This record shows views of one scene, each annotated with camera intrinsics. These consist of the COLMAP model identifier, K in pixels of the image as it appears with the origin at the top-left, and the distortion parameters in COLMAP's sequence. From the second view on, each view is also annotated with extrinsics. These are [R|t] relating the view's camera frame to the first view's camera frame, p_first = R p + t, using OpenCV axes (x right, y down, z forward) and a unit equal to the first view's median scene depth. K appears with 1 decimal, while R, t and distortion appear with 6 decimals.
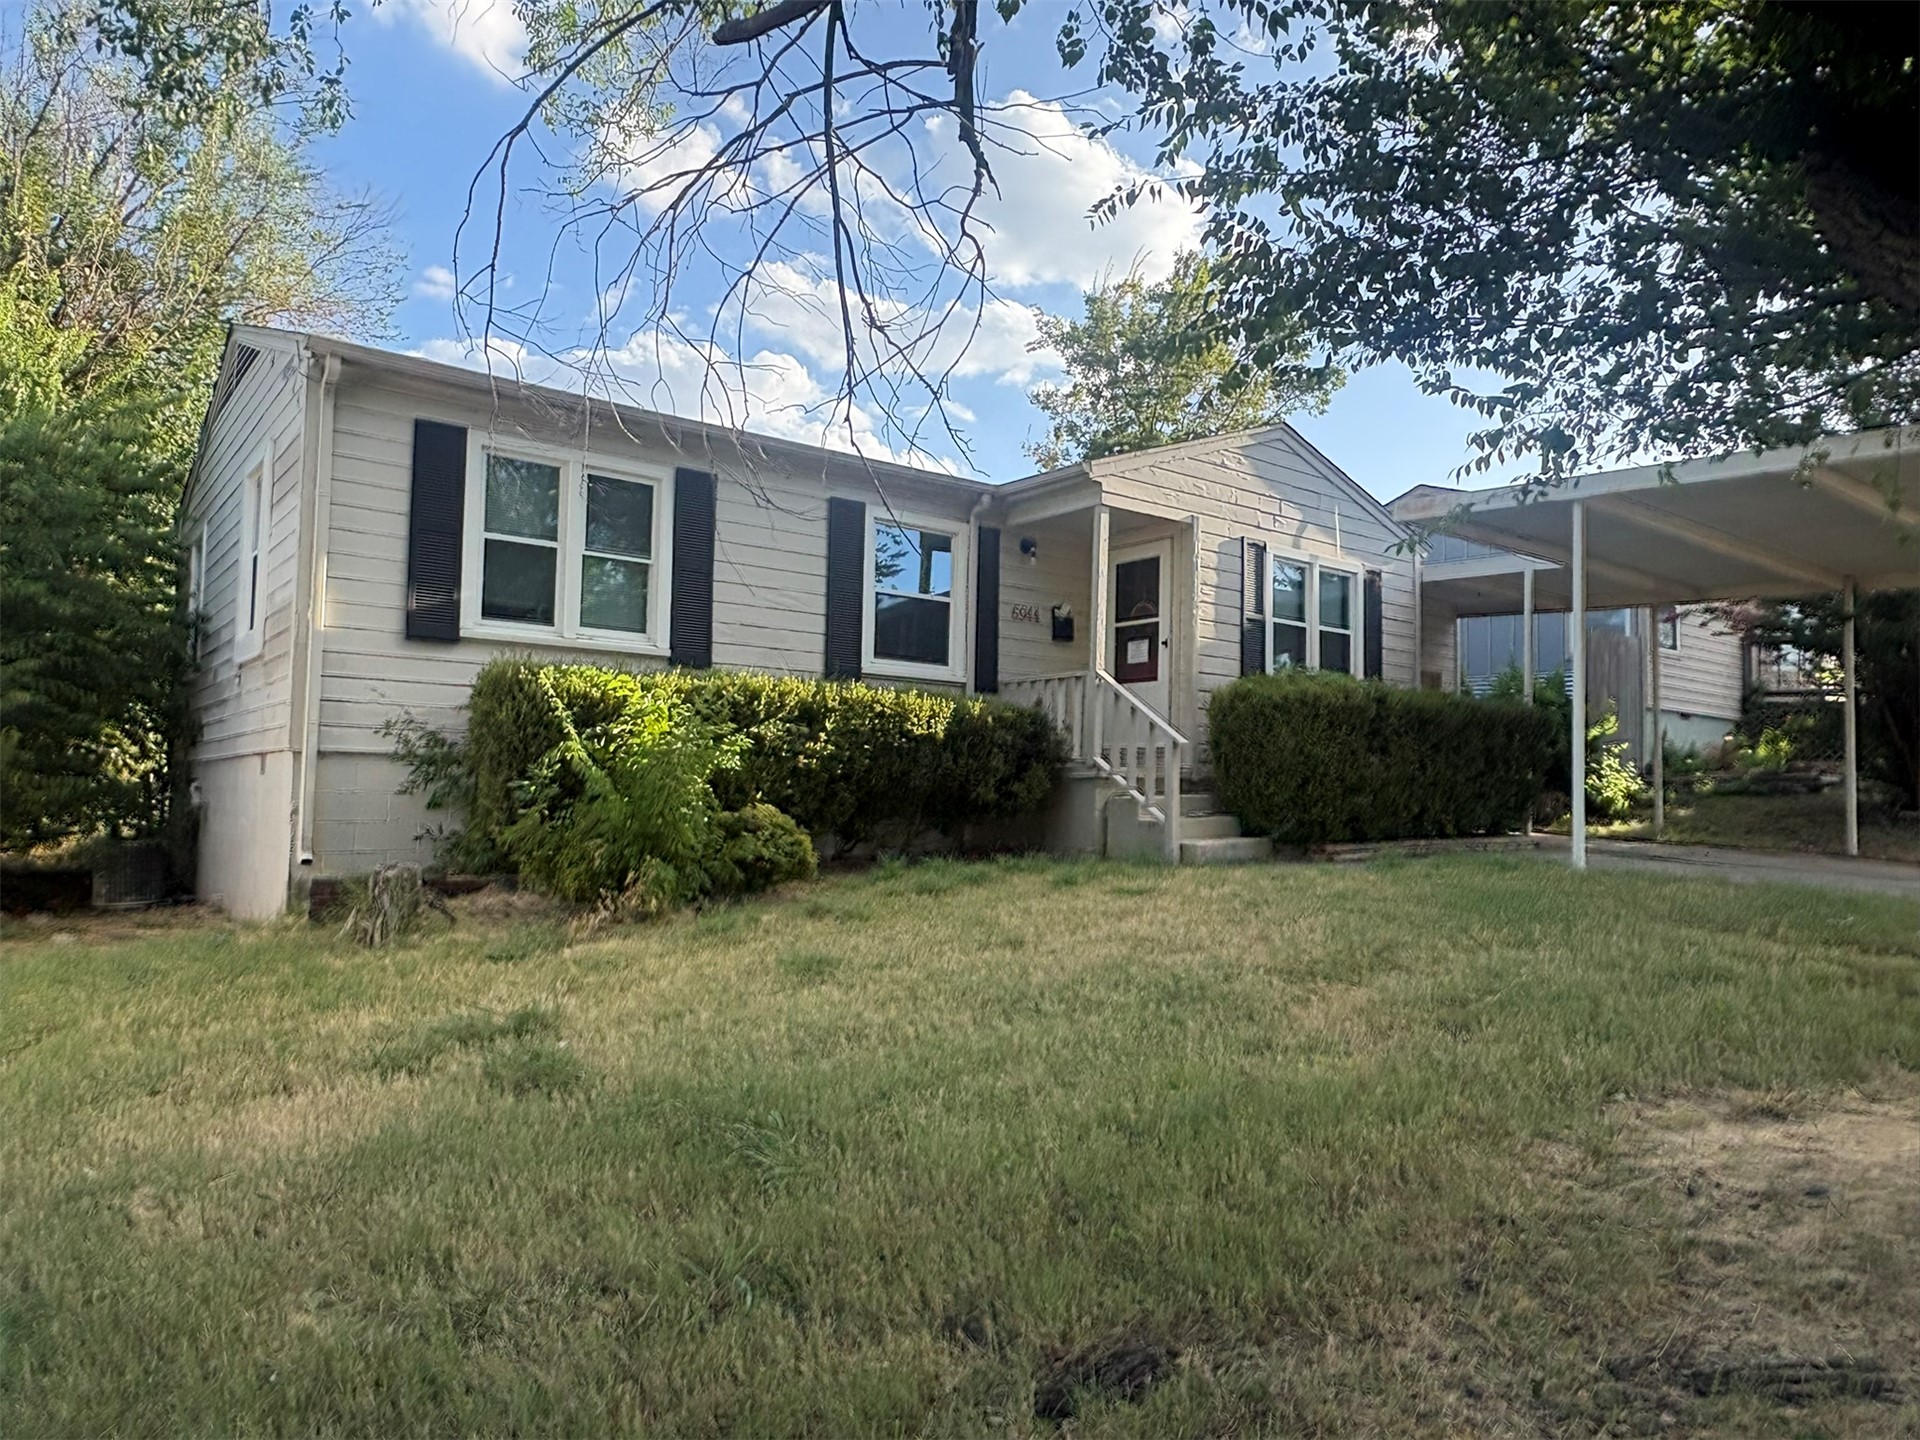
lens RADIAL K [[1275.2, 0, 958.2], [0, 1275.2, 723.0], [0, 0, 1]] dist [0.004228, -0.000131]
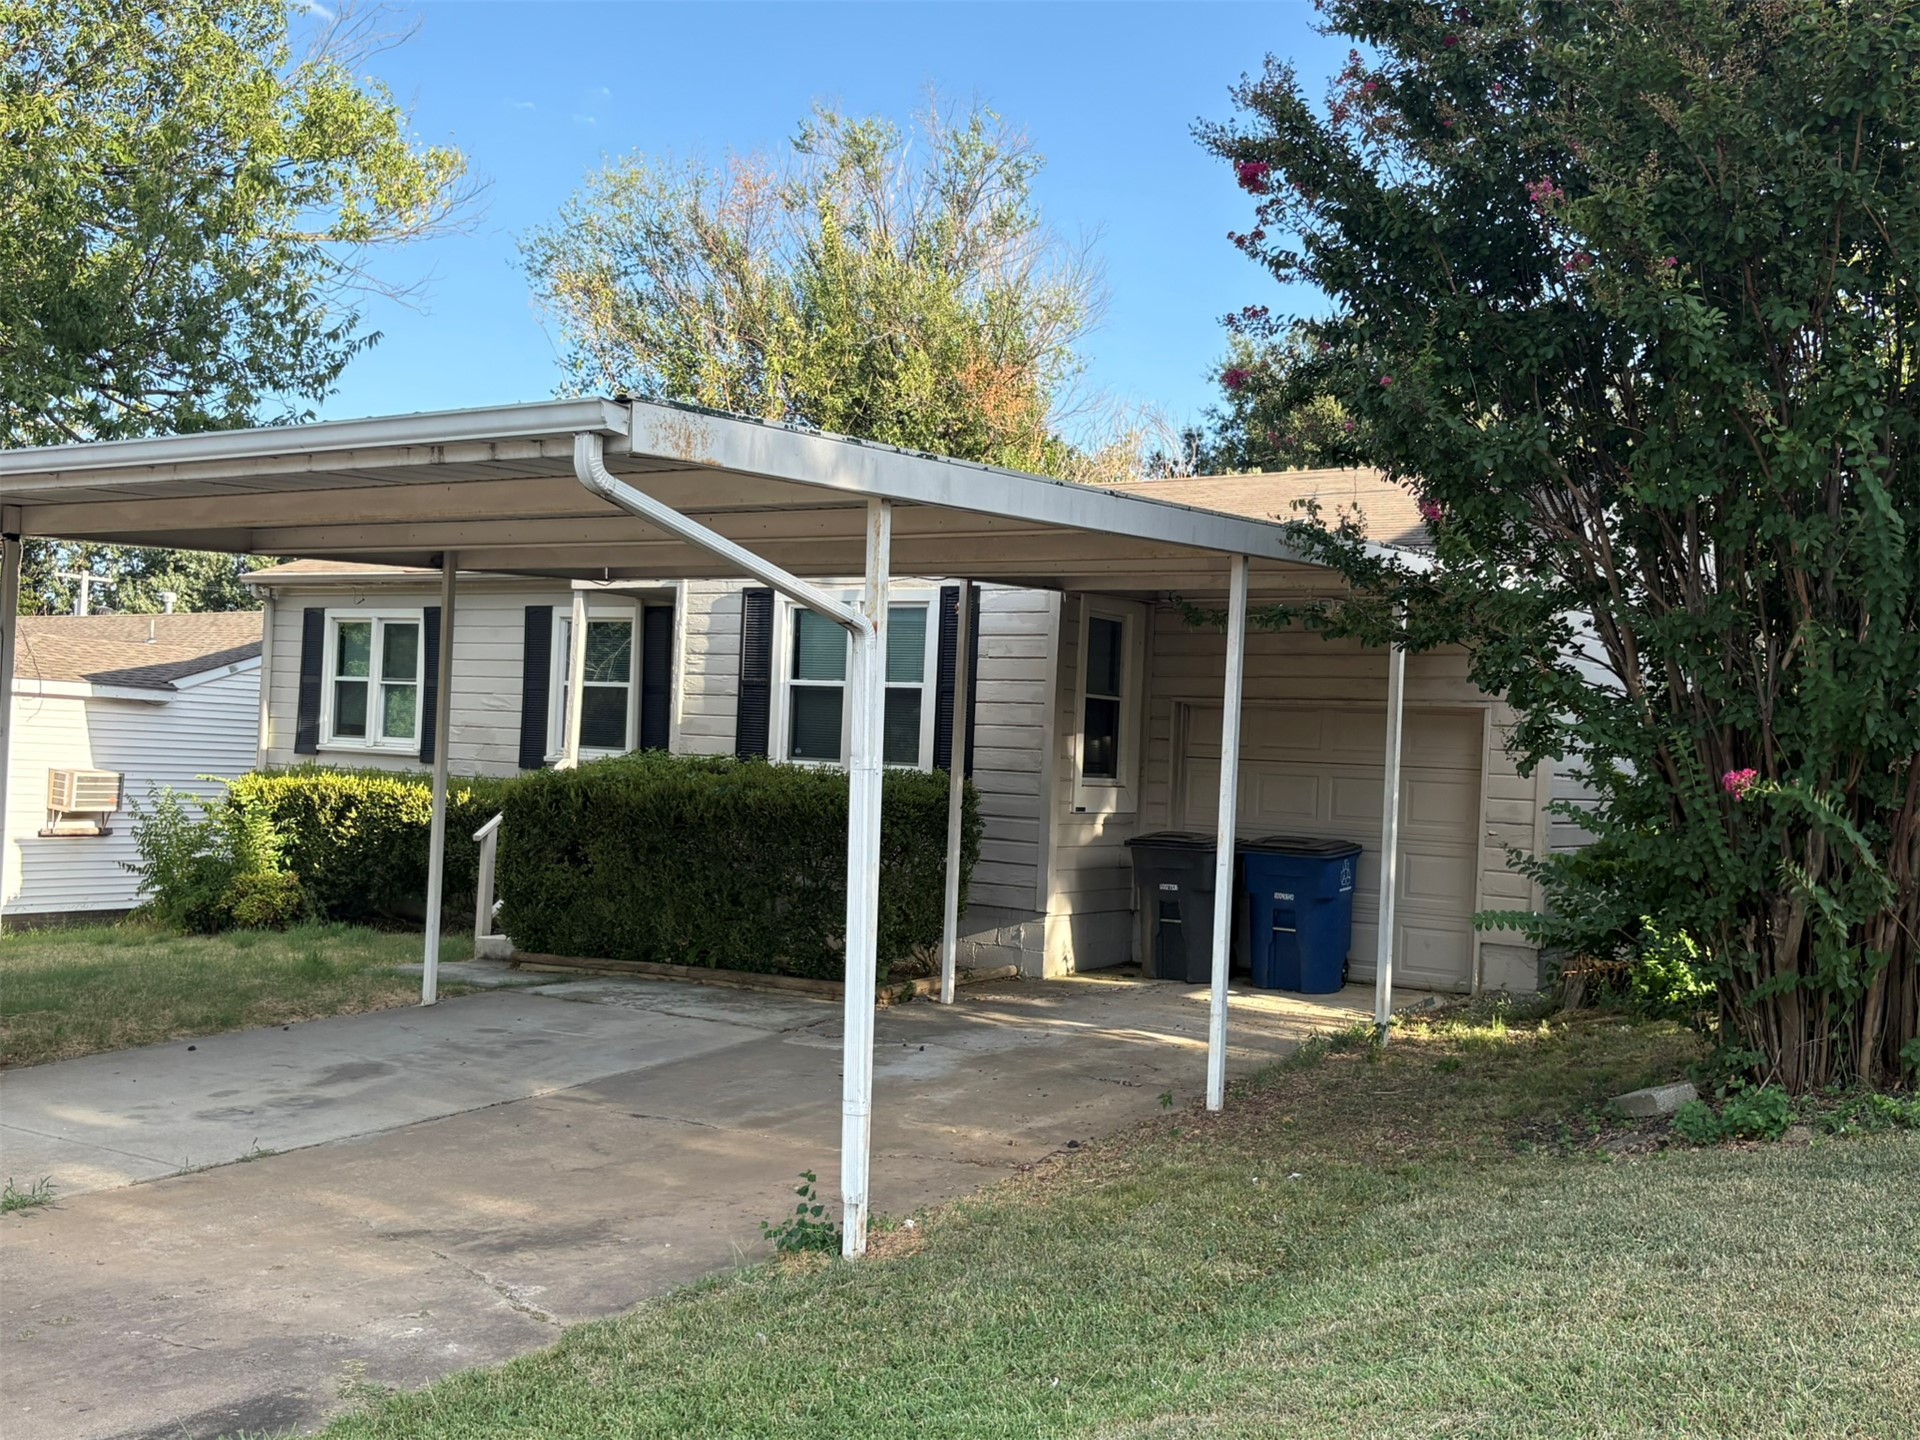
lens RADIAL K [[1929.5, 0, 963.2], [0, 1929.5, 720.1], [0, 0, 1]] dist [0.003733, 0.000000]
pose [[0.320161, -0.023543, -0.947070, 1.803858], [0.021023, 0.999622, -0.017743, -0.041784], [0.947130, -0.014230, 0.320535, 0.900124]]
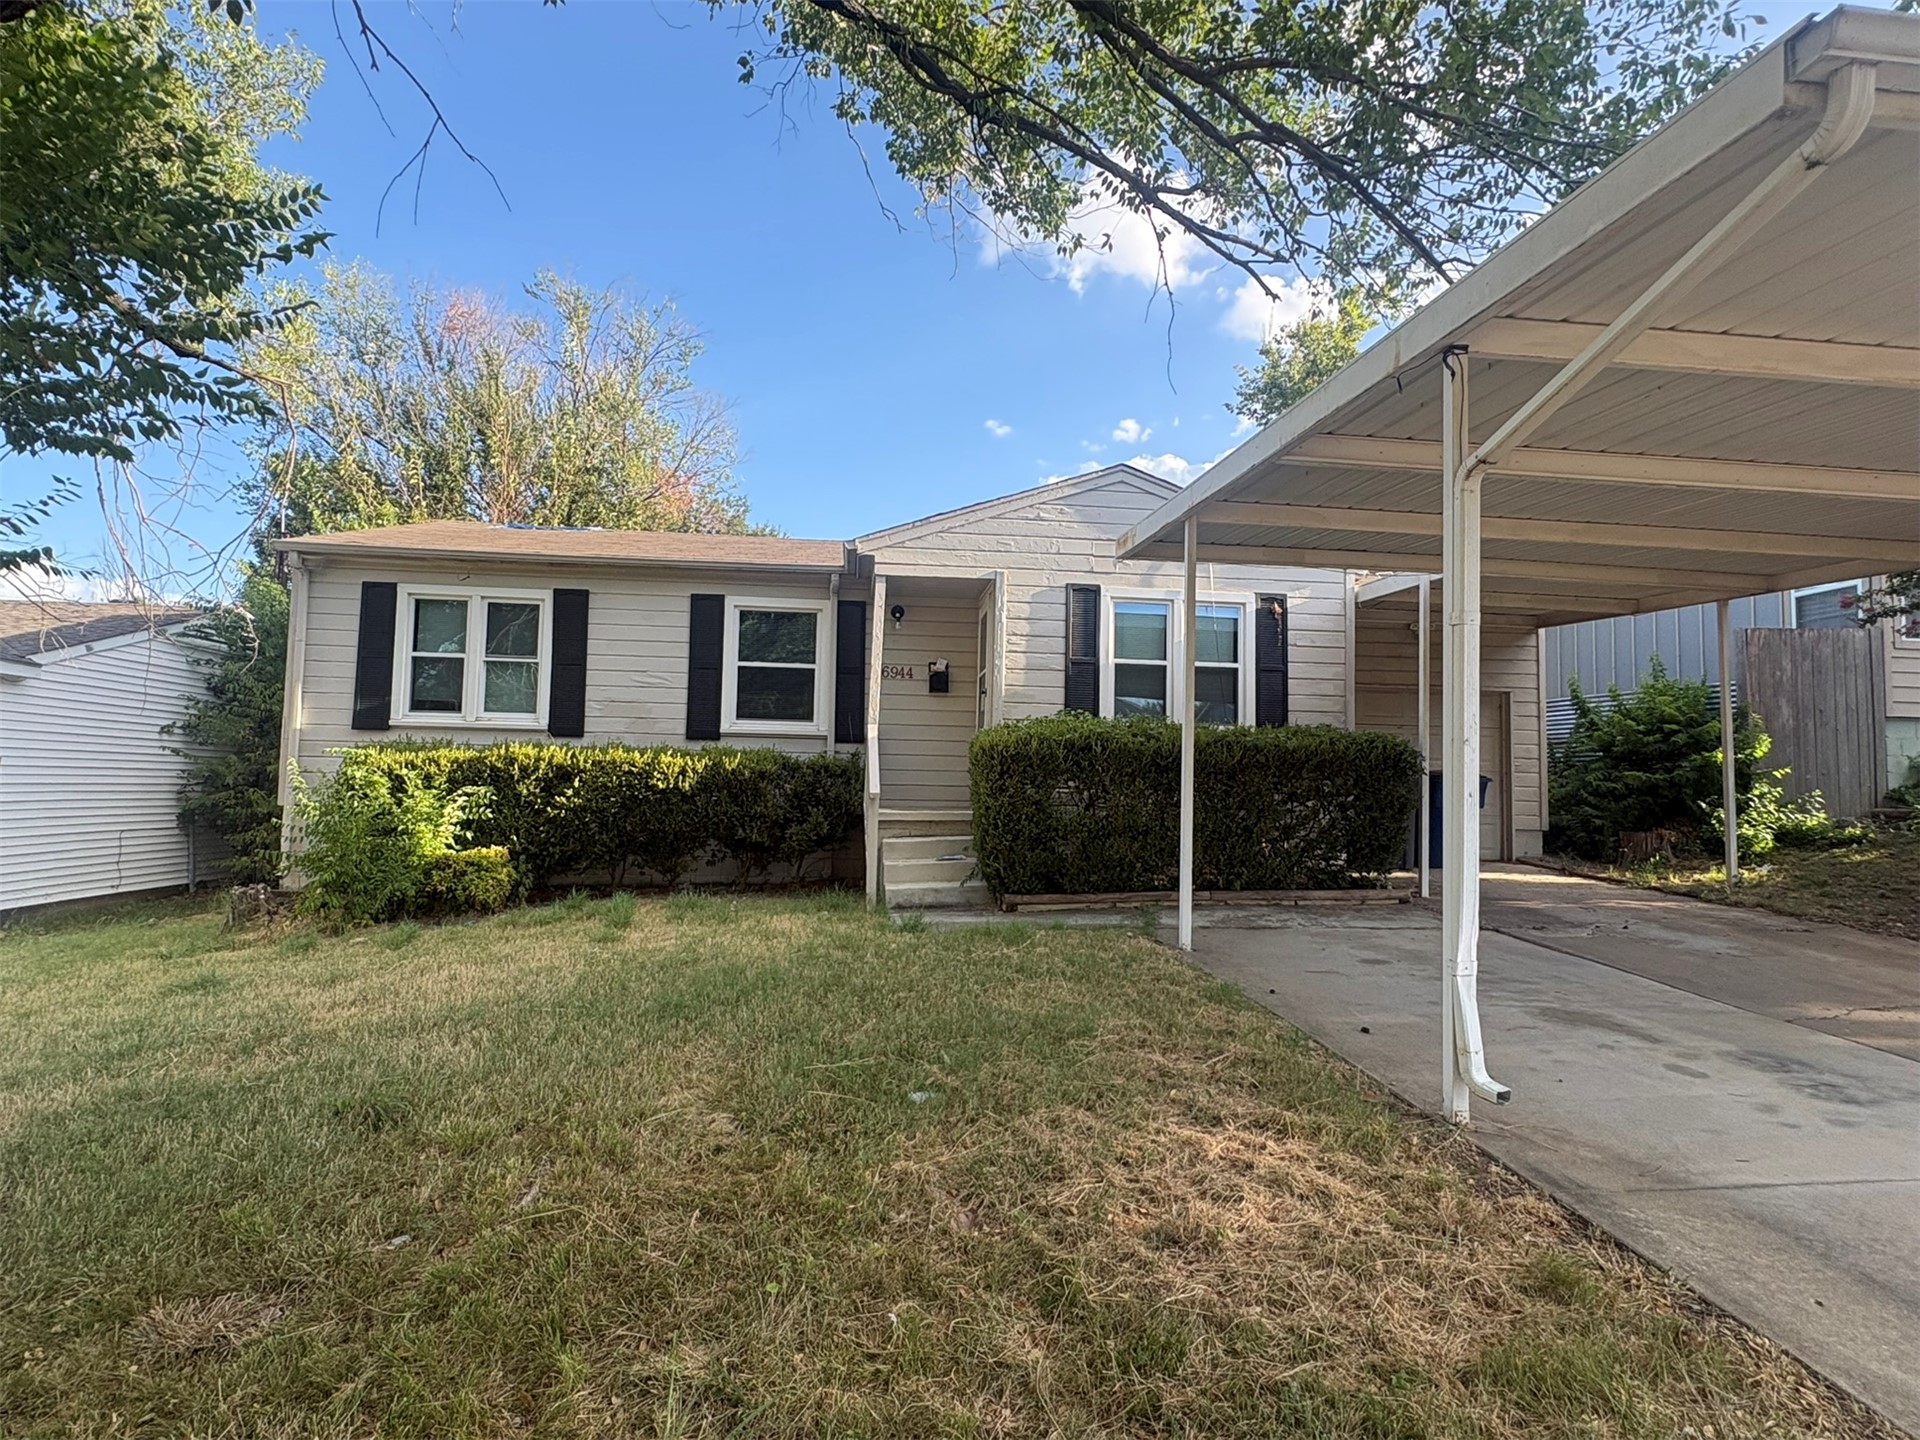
lens RADIAL K [[1001.7, 0, 960.3], [0, 1001.7, 723.9], [0, 0, 1]] dist [0.003627, 0.001232]
pose [[0.848422, -0.033987, -0.528228, 0.706885], [0.029685, 0.999421, -0.016625, -0.027361], [0.528487, -0.001576, 0.848940, 0.331171]]
